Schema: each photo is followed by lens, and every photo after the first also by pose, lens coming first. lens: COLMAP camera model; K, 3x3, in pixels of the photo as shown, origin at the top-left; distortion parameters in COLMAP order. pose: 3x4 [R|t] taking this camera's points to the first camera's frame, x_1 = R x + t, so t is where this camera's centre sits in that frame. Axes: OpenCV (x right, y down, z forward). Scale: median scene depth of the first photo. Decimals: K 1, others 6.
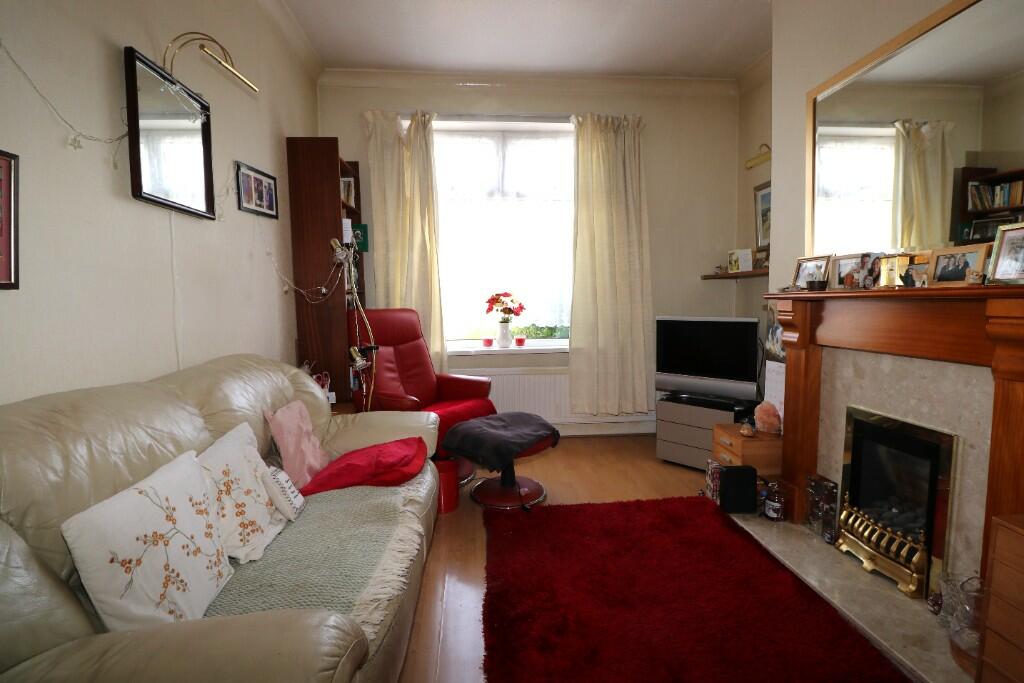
lens RADIAL K [[493.9, 0, 512.0], [0, 493.9, 341.5], [0, 0, 1]] dist [-0.001173, -0.019426]
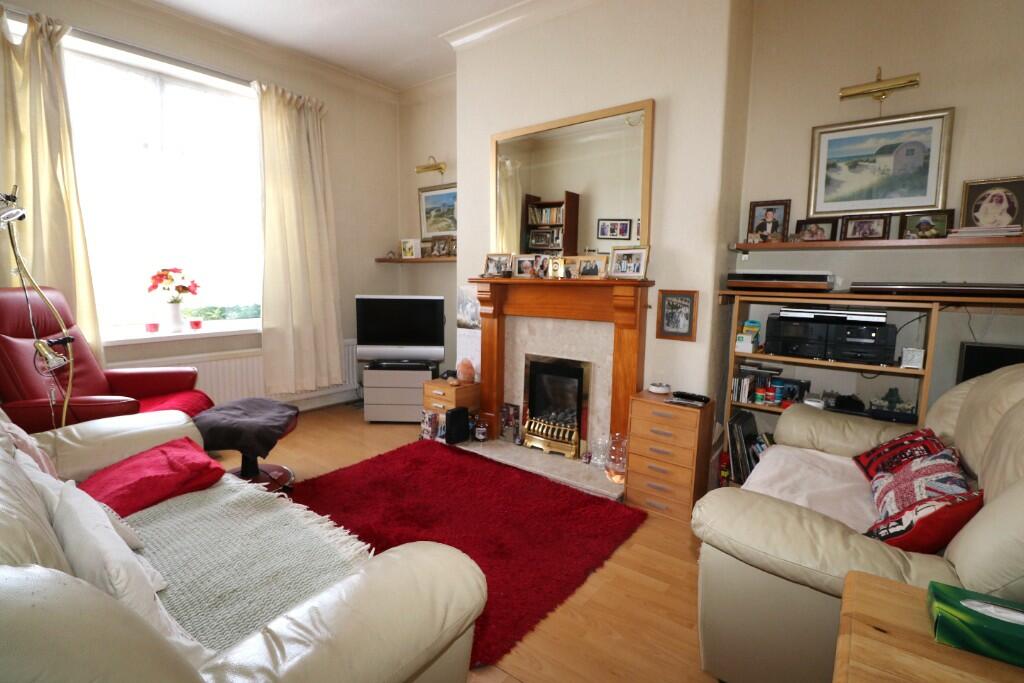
lens RADIAL K [[493.8, 0, 512.0], [0, 493.8, 341.5], [0, 0, 1]] dist [0.000832, -0.012084]
pose [[0.670290, -0.074669, 0.738333, -0.374225], [0.038557, 0.997085, 0.065833, -0.007761], [-0.741097, -0.015659, 0.671215, -0.003034]]
